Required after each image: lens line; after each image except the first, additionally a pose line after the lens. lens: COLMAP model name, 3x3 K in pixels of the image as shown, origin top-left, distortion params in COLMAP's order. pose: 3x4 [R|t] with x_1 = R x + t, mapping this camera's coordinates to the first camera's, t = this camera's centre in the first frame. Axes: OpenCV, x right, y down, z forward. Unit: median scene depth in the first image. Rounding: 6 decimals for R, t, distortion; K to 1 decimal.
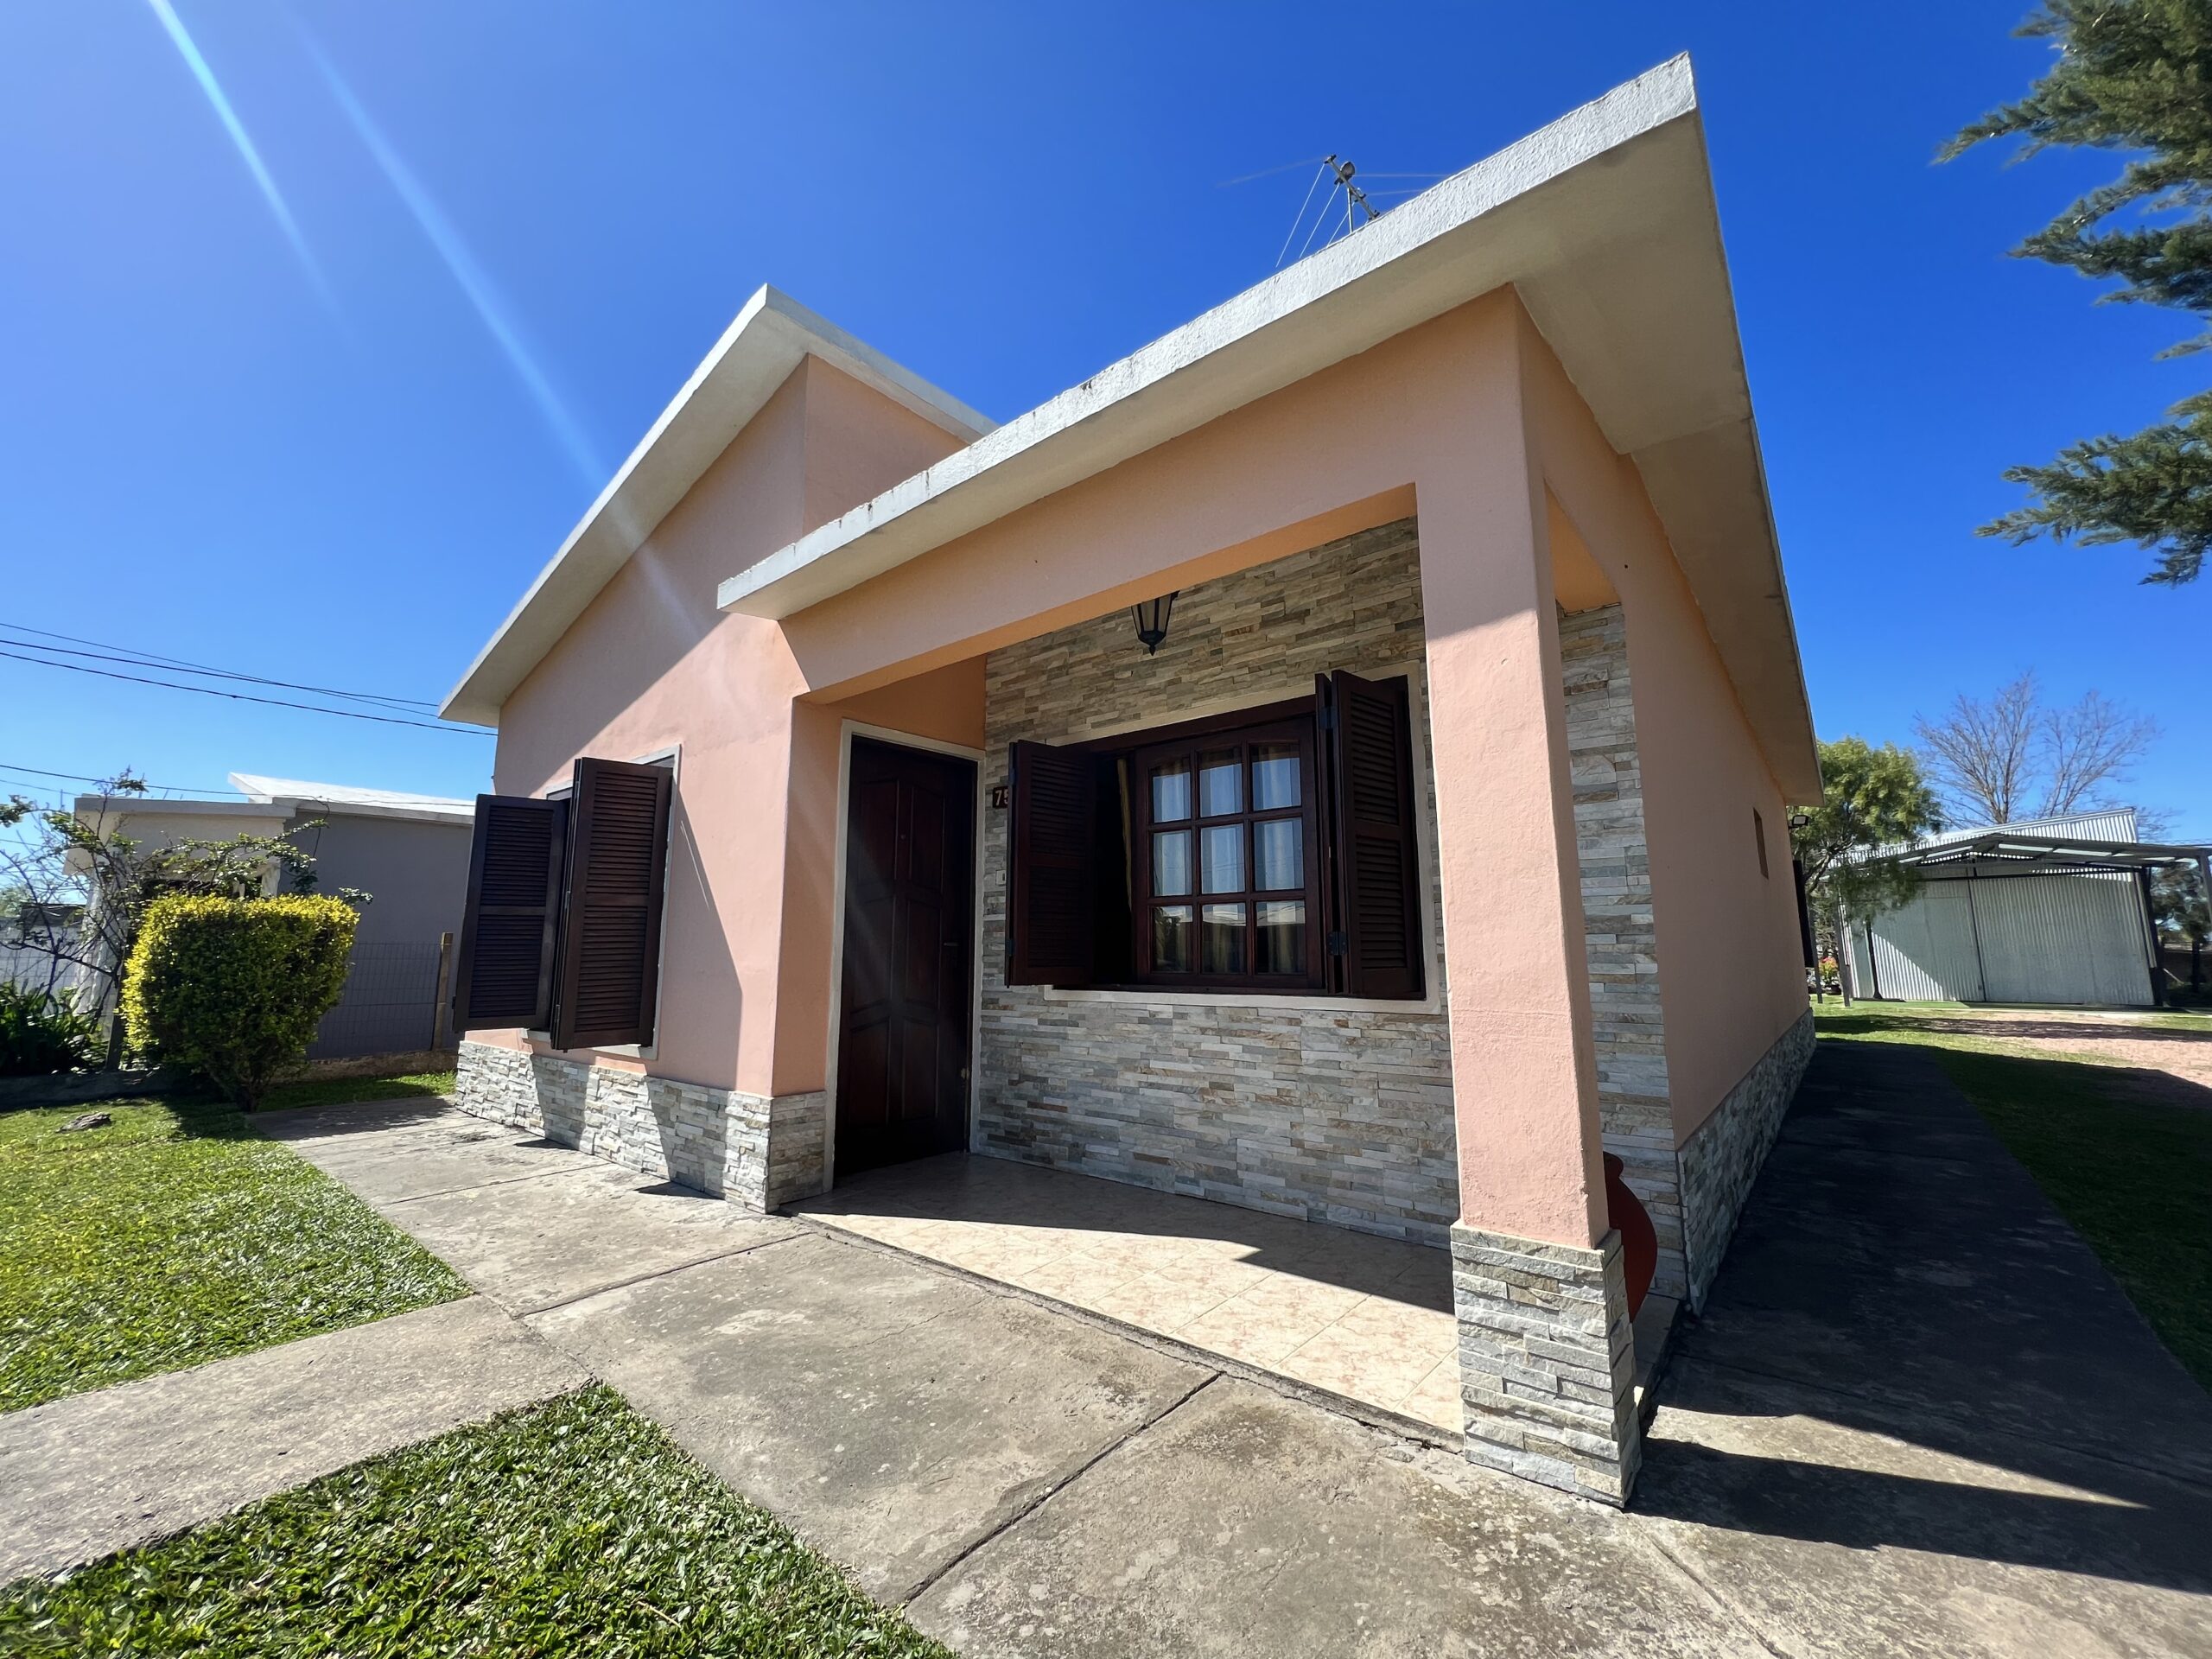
lens RADIAL K [[874.6, 0, 1110.1], [0, 874.6, 828.6], [0, 0, 1]] dist [0.000167, 0.000200]
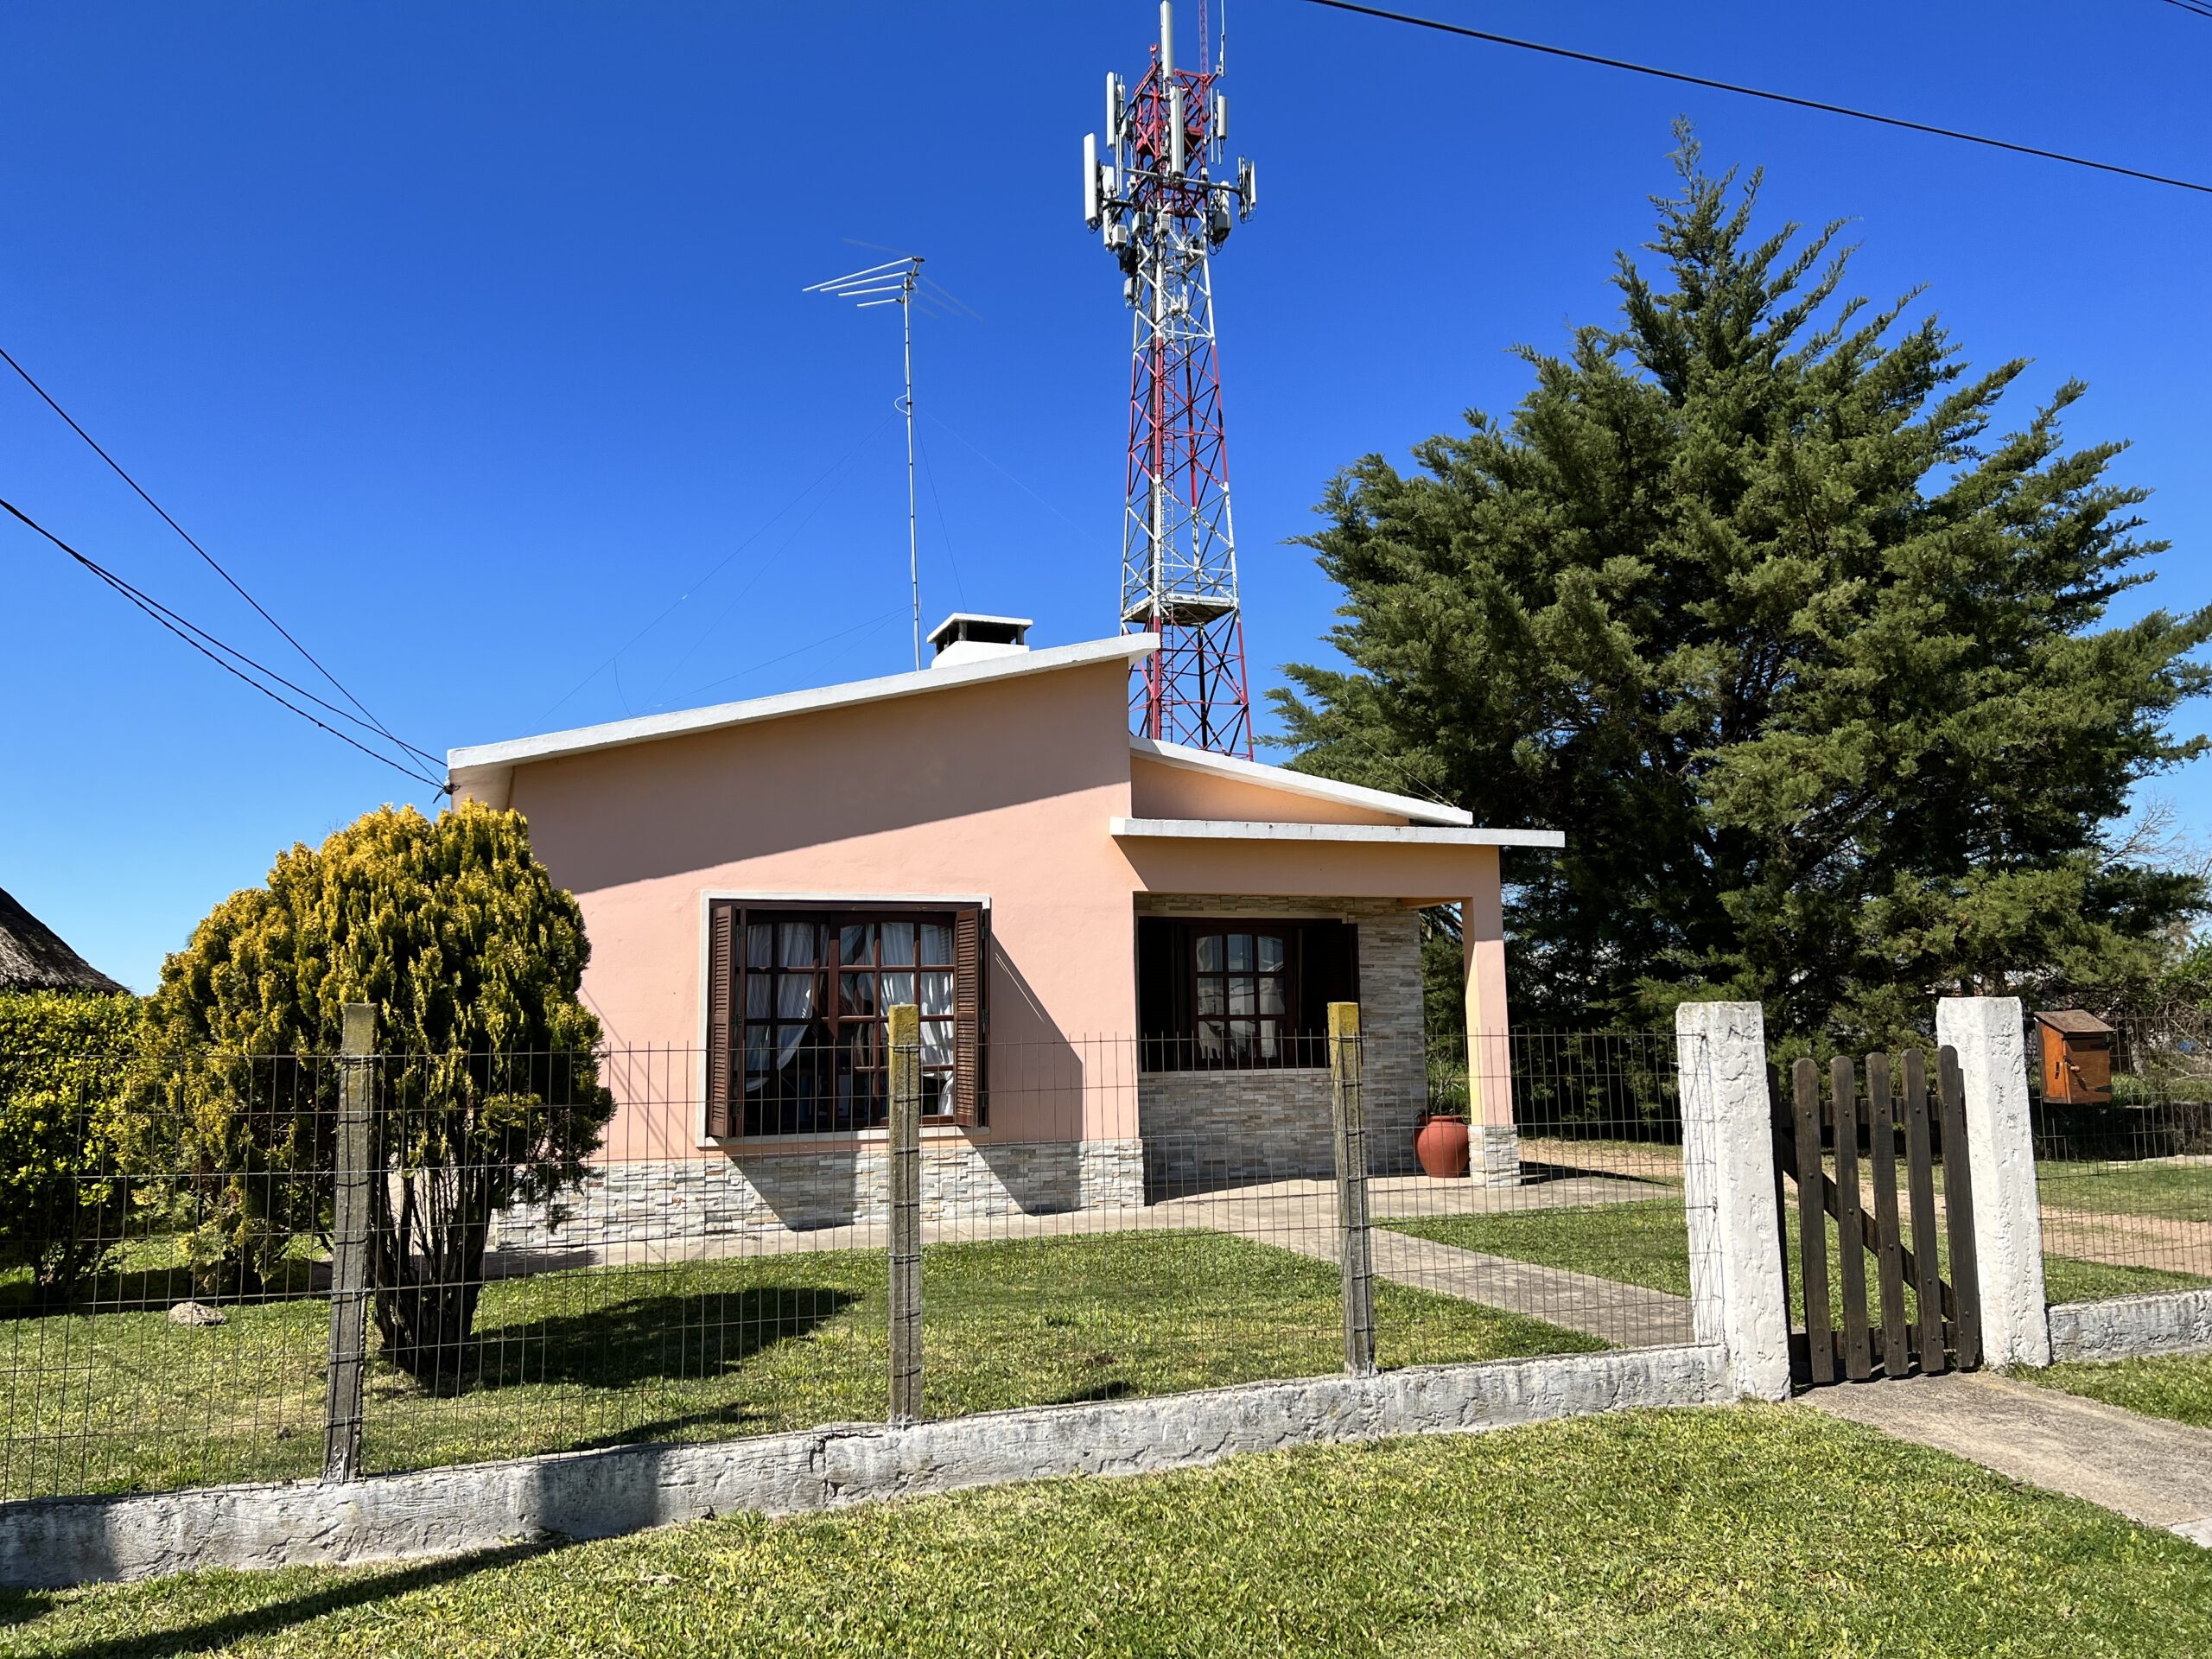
lens RADIAL K [[1664.5, 0, 1106.0], [0, 1664.5, 829.5], [0, 0, 1]] dist [0.076809, -0.001025]
pose [[0.481488, 0.097312, 0.871034, -3.173947], [-0.112132, 0.992490, -0.048897, -0.113312], [-0.869250, -0.074128, 0.488784, -0.447964]]
